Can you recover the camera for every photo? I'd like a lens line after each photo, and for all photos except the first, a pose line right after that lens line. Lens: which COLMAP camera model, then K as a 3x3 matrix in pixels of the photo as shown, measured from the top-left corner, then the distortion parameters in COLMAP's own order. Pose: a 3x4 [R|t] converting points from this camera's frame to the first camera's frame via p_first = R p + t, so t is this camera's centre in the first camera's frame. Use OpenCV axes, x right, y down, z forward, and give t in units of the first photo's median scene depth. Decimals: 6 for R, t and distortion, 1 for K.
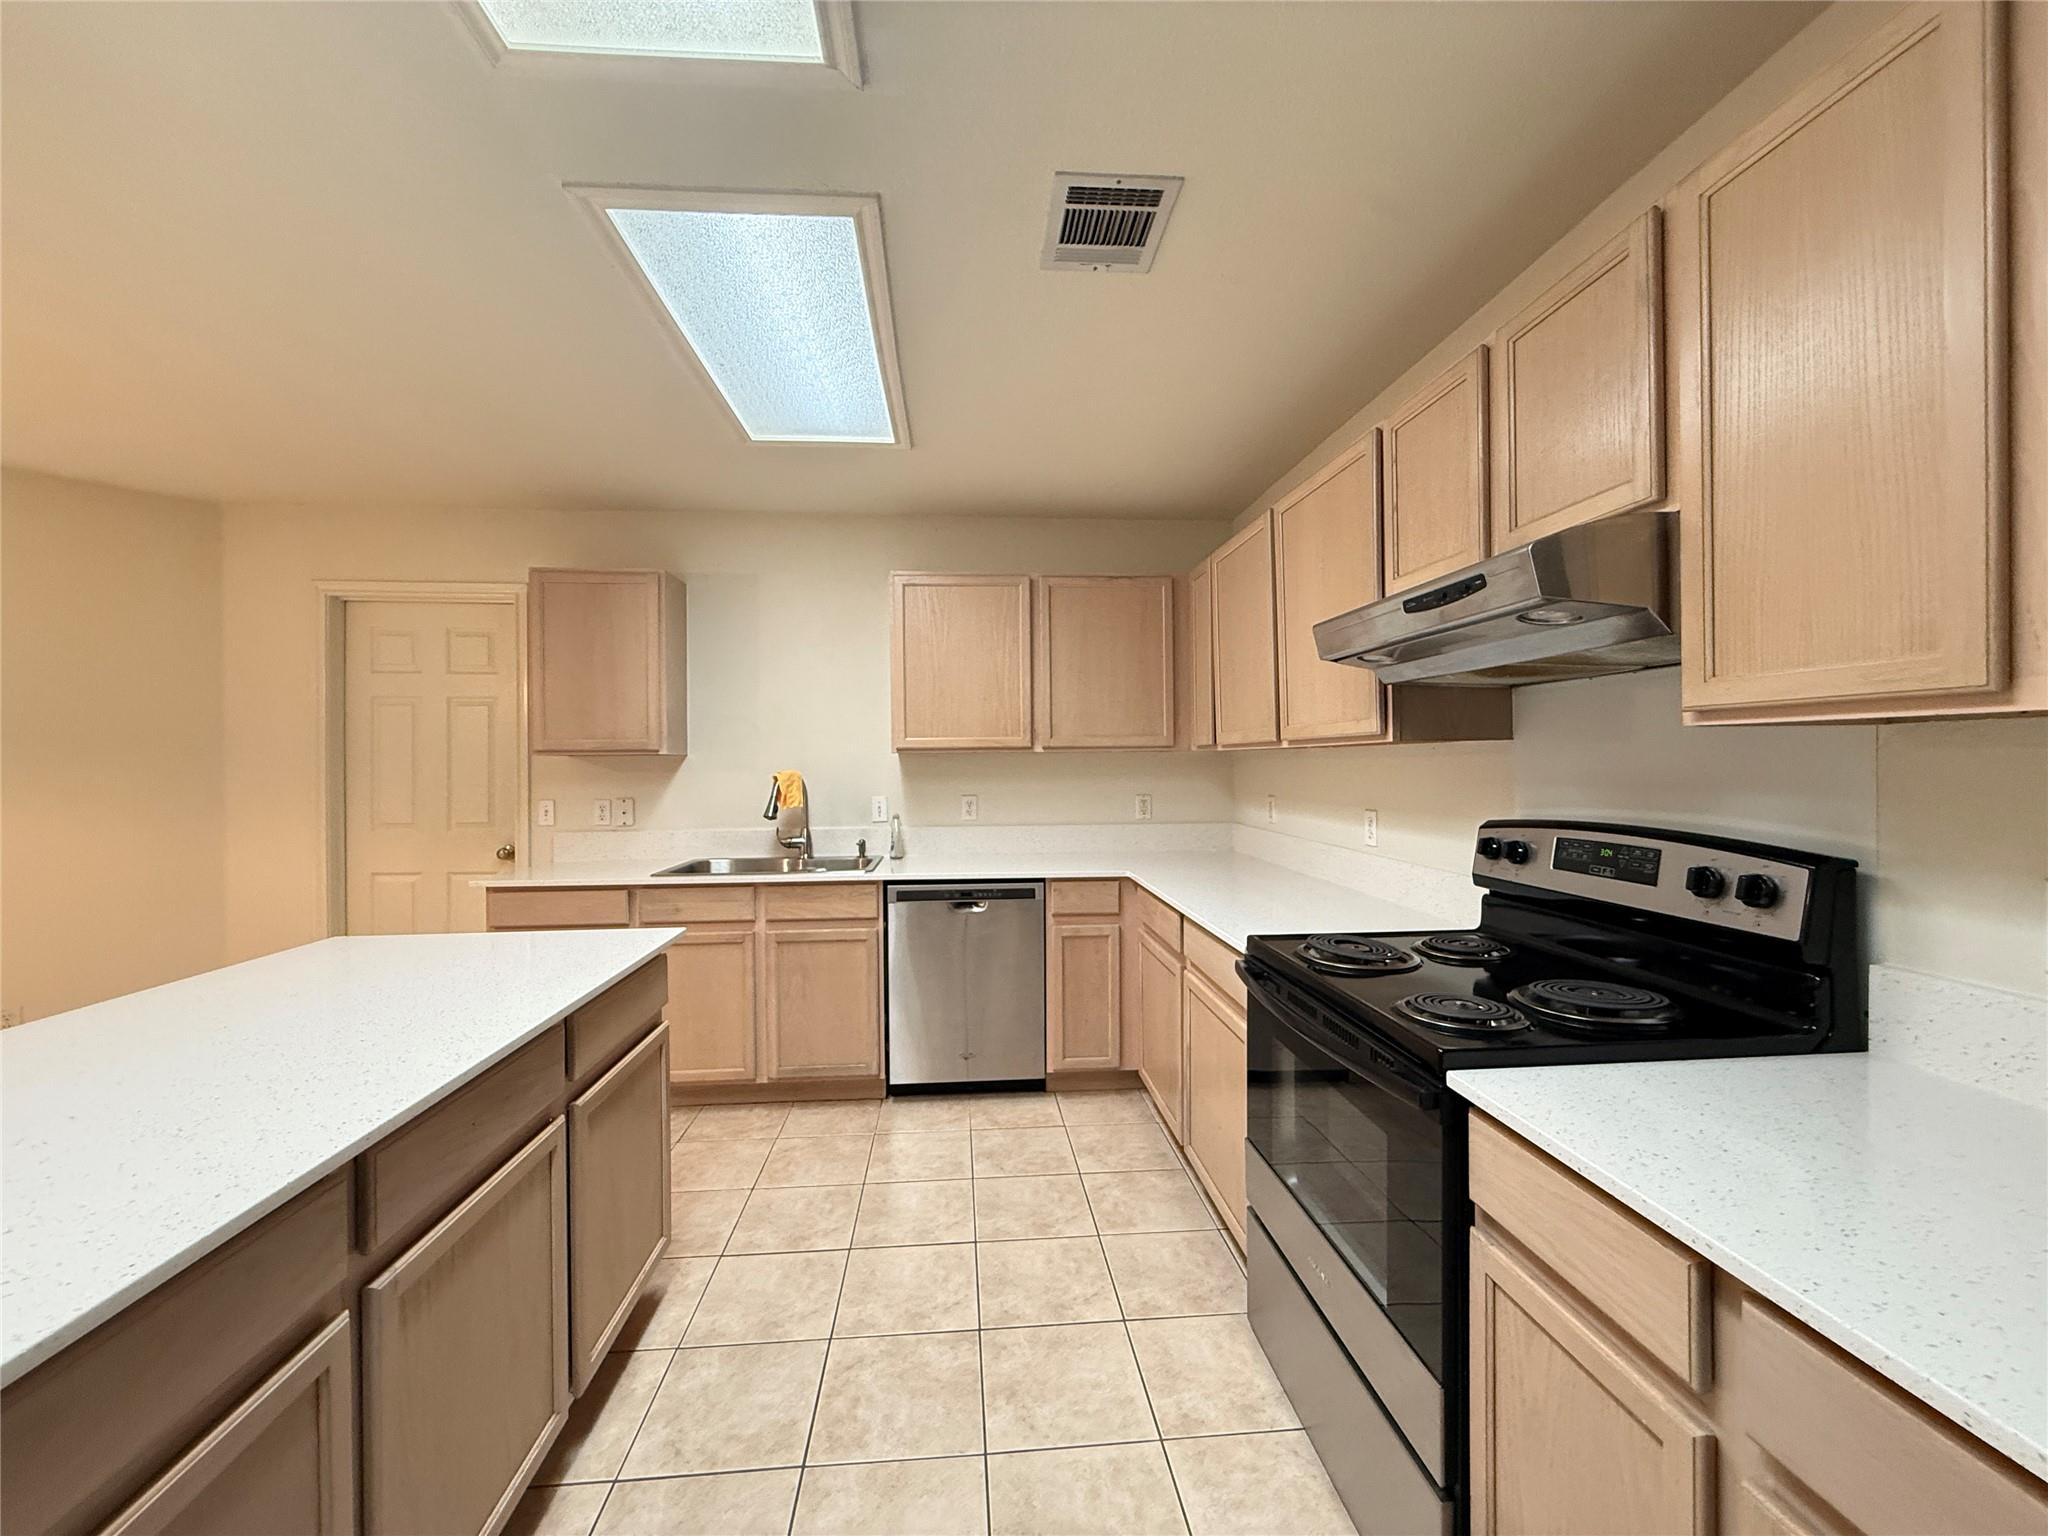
lens RADIAL K [[818.6, 0, 1024.6], [0, 818.6, 761.2], [0, 0, 1]] dist [-0.000934, 0.000061]
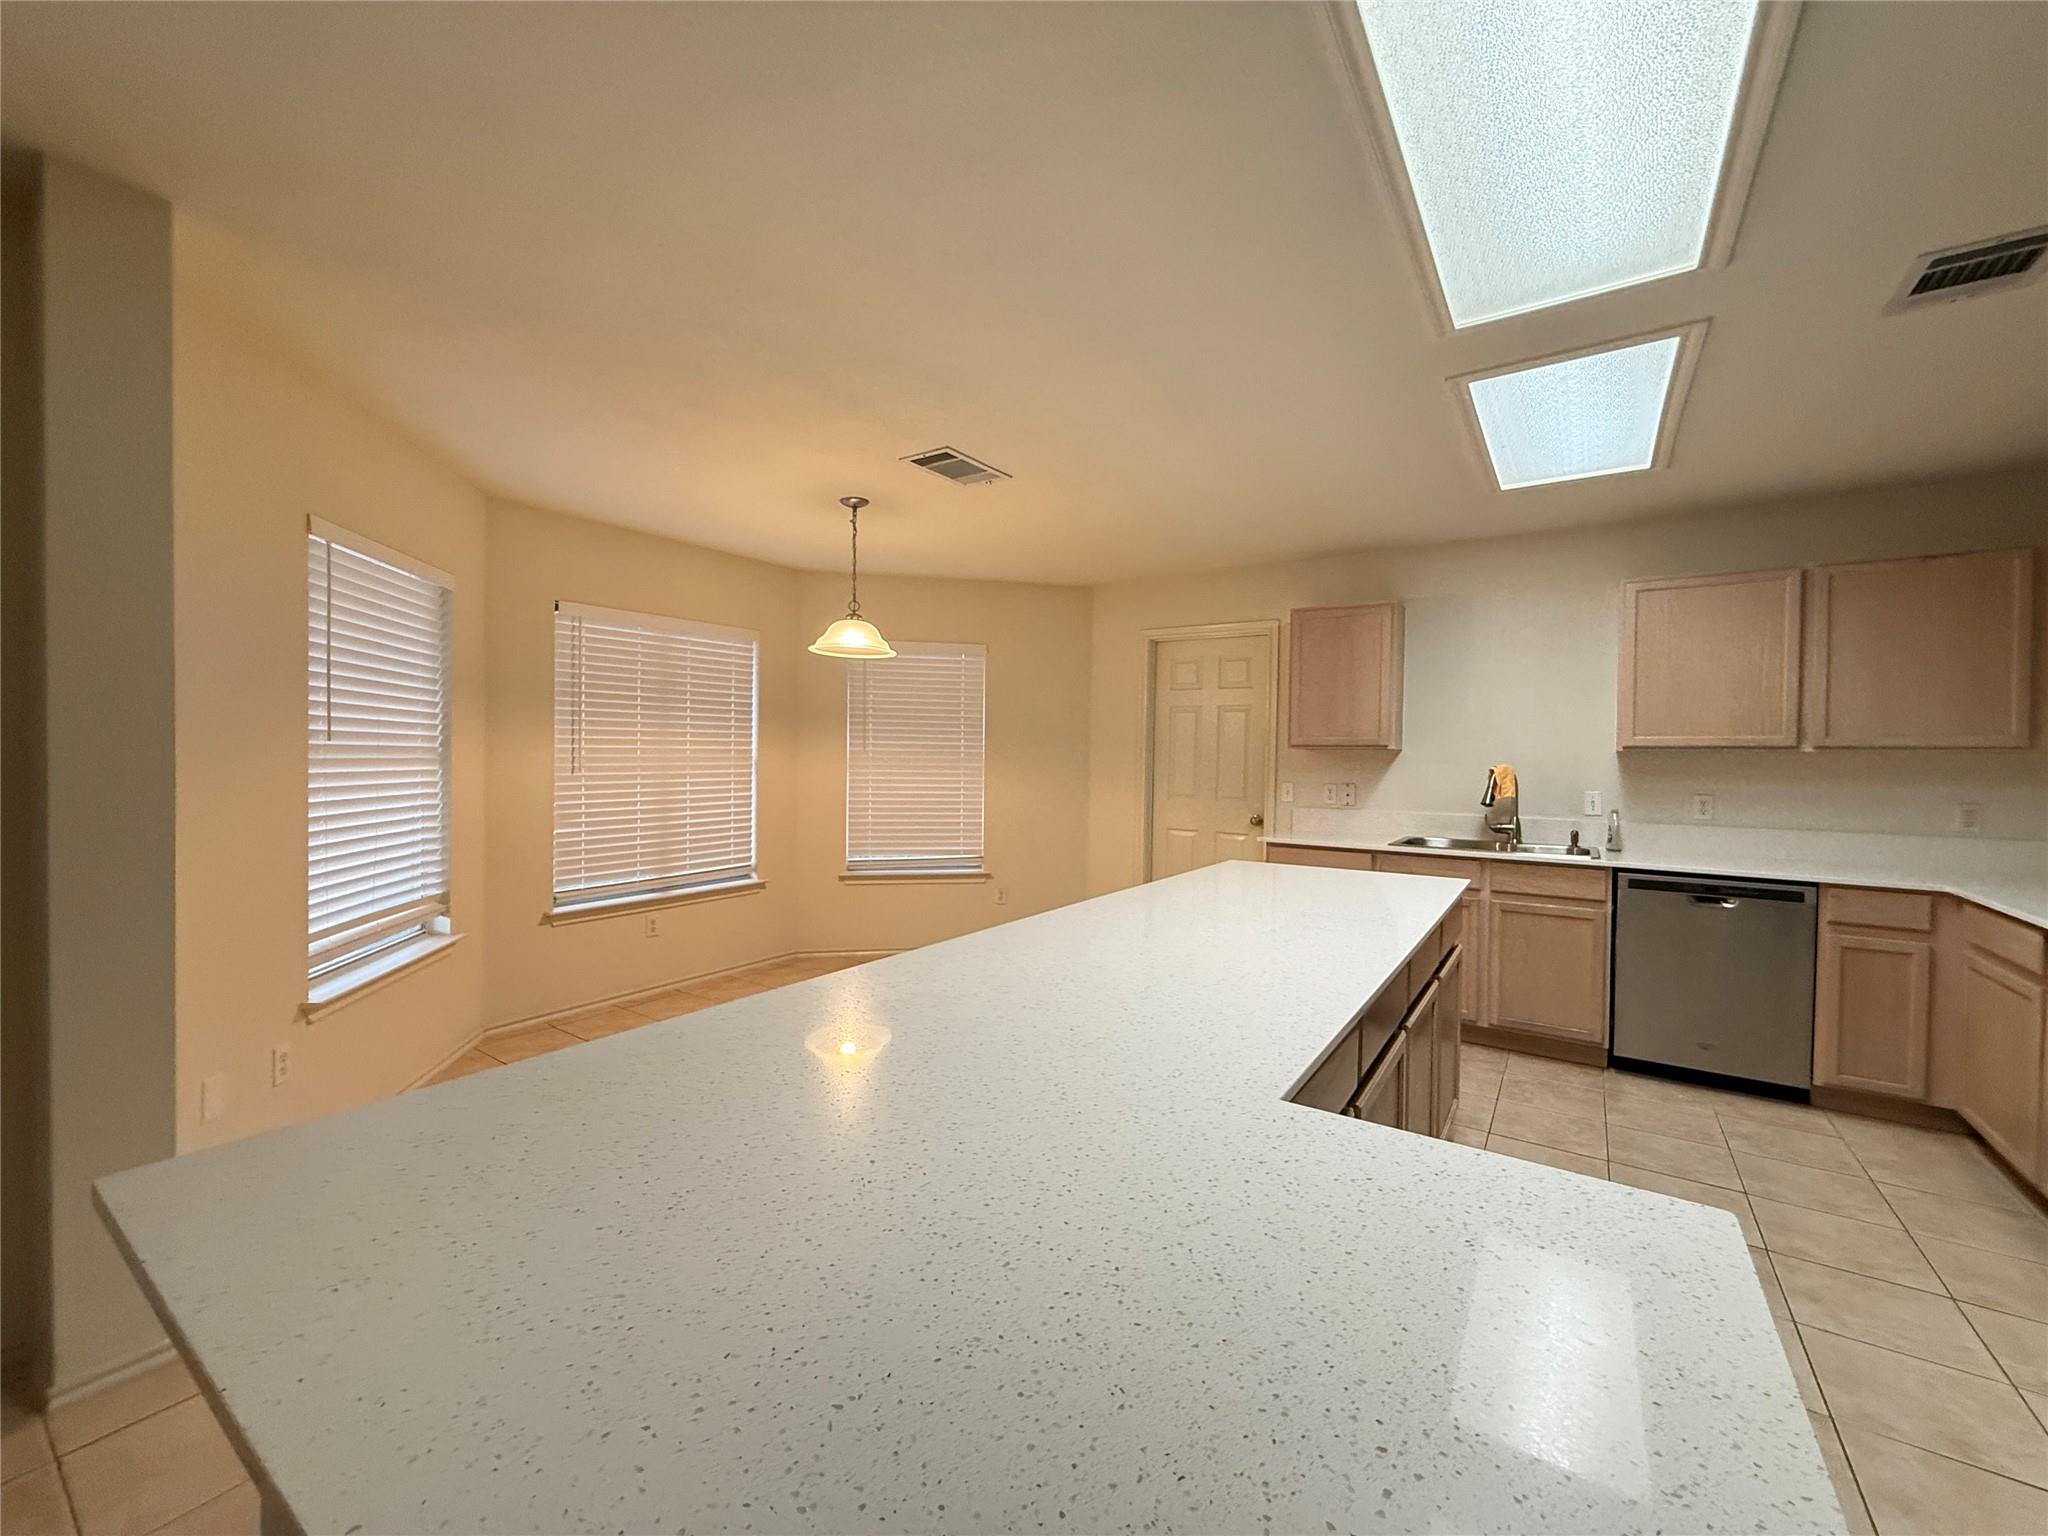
lens RADIAL K [[818.6, 0, 1020.0], [0, 818.6, 762.6], [0, 0, 1]] dist [-0.000934, 0.000061]
pose [[0.770880, 0.024186, -0.636521, -0.089996], [-0.017073, 0.999704, 0.017309, 0.000307], [0.636752, -0.002475, 0.771065, -0.341001]]
